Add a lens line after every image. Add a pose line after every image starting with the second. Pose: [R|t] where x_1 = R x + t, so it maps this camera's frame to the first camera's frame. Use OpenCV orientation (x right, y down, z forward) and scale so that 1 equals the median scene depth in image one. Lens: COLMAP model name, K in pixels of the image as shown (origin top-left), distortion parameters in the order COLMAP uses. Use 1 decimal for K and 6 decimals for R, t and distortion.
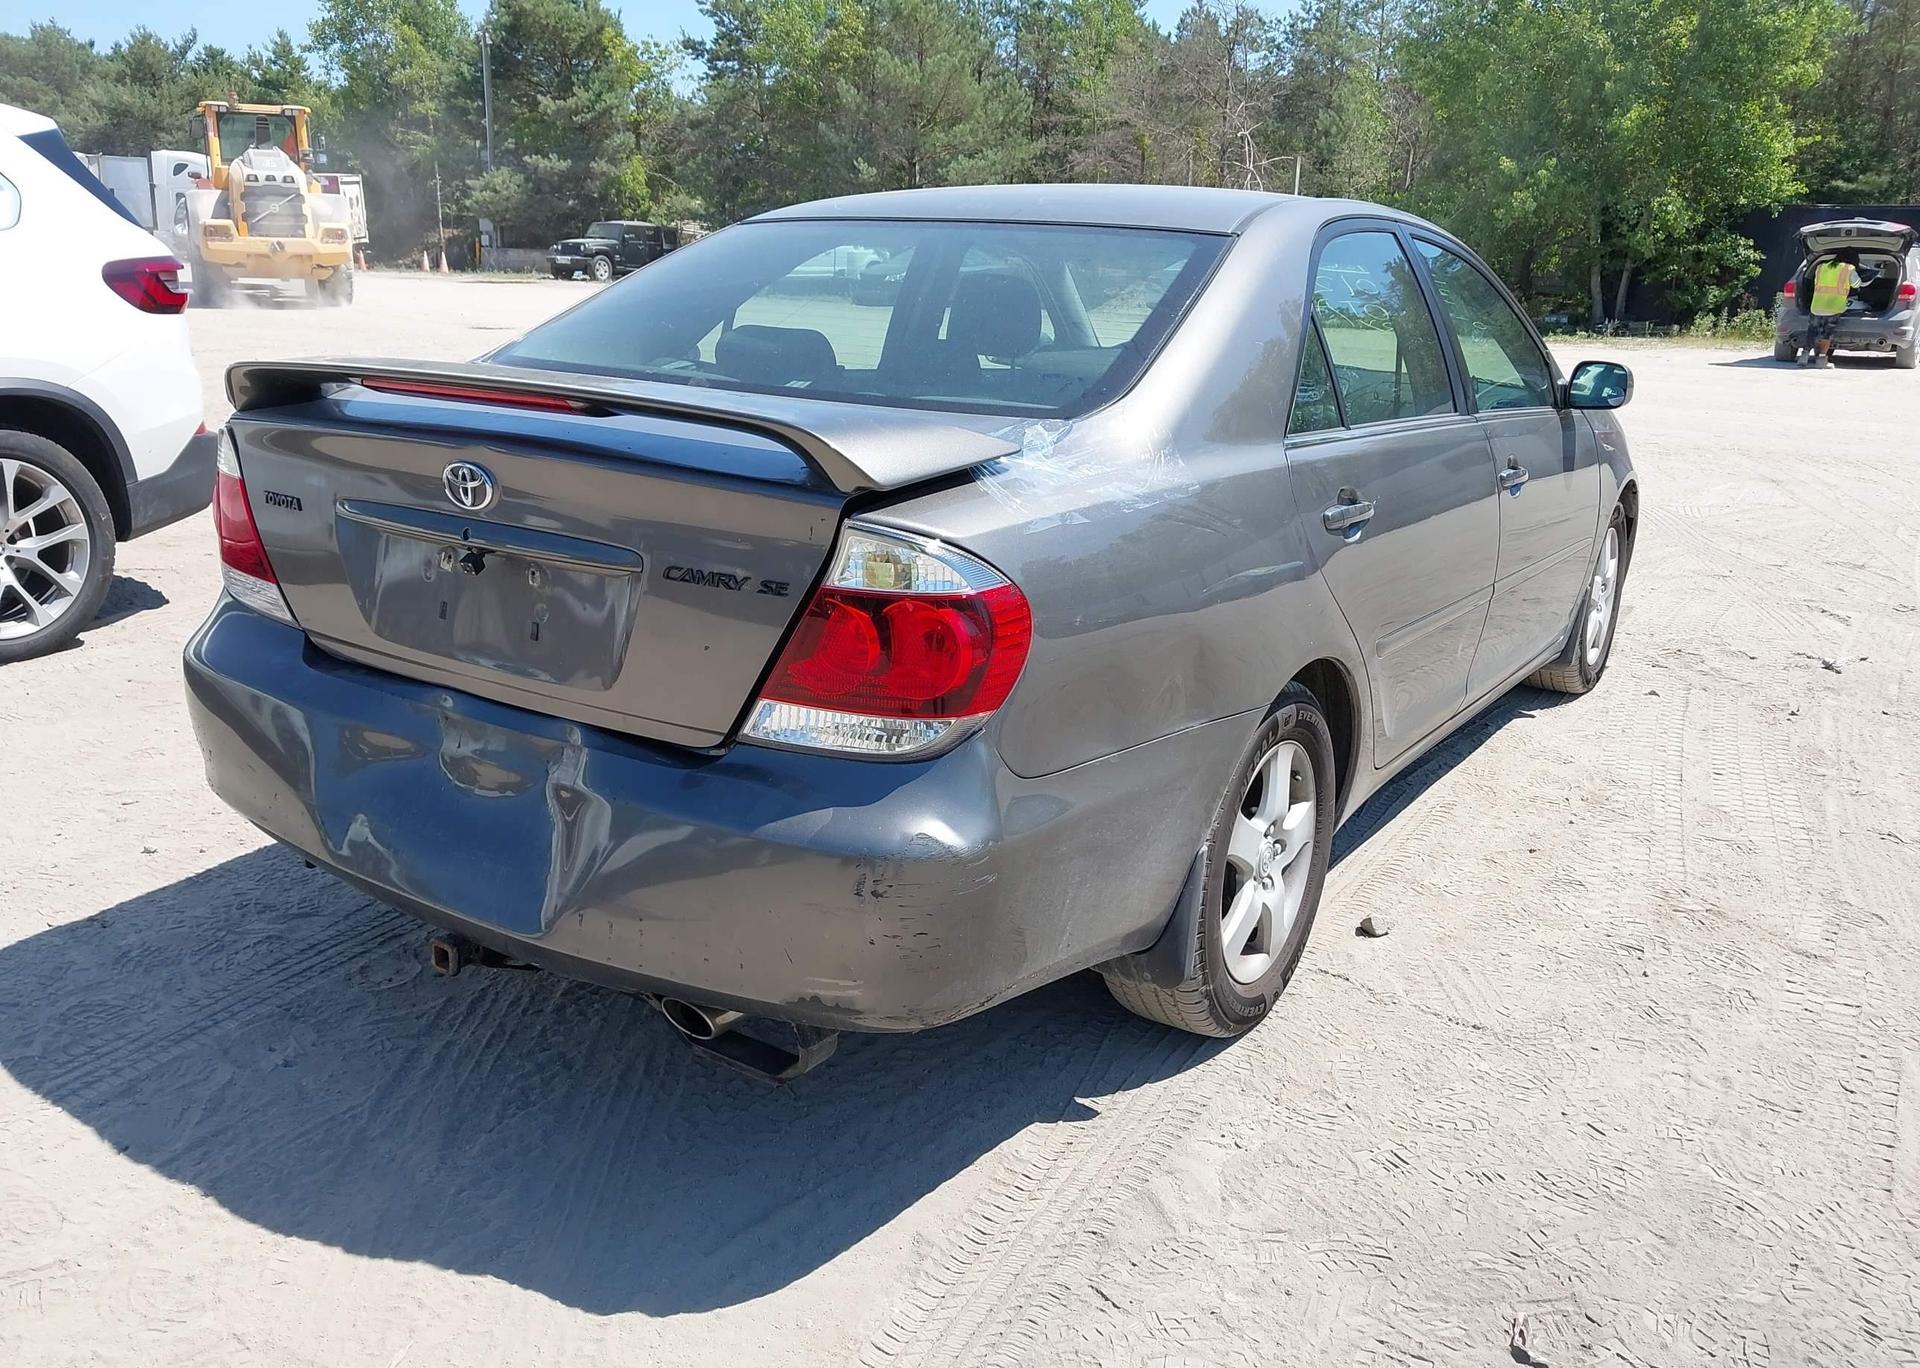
lens RADIAL K [[1468.7, 0, 960.0], [0, 1468.7, 684.0], [0, 0, 1]] dist [-0.003618, 0.008179]
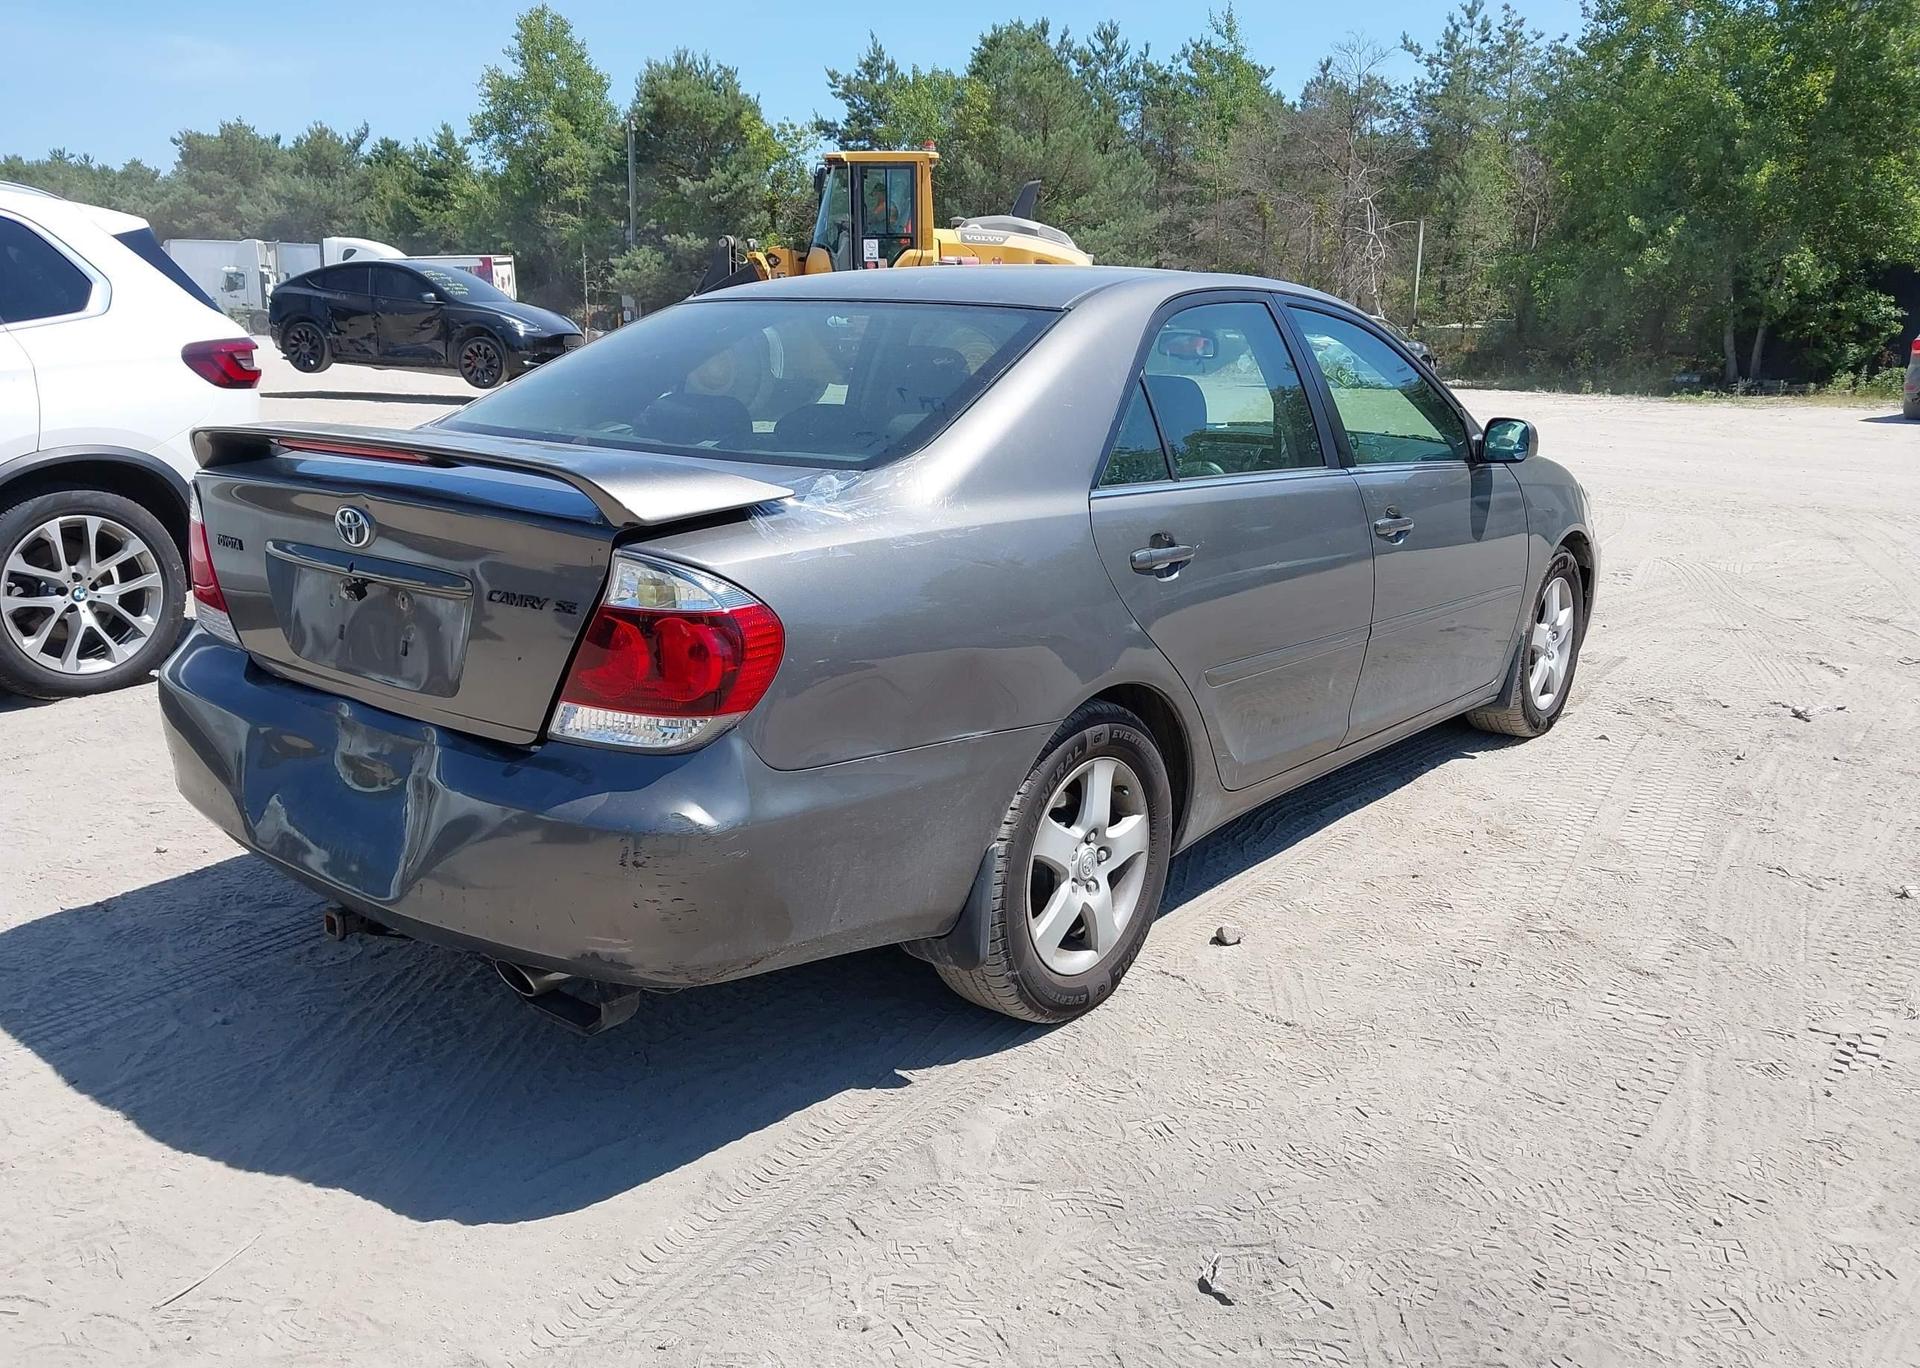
lens RADIAL K [[1453.2, 0, 960.0], [0, 1453.2, 684.0], [0, 0, 1]] dist [0.007131, -0.007257]
pose [[0.996527, 0.006525, -0.083014, 0.226390], [-0.009970, 0.999103, -0.041157, 0.032715], [0.082671, 0.041842, 0.995698, -0.120703]]
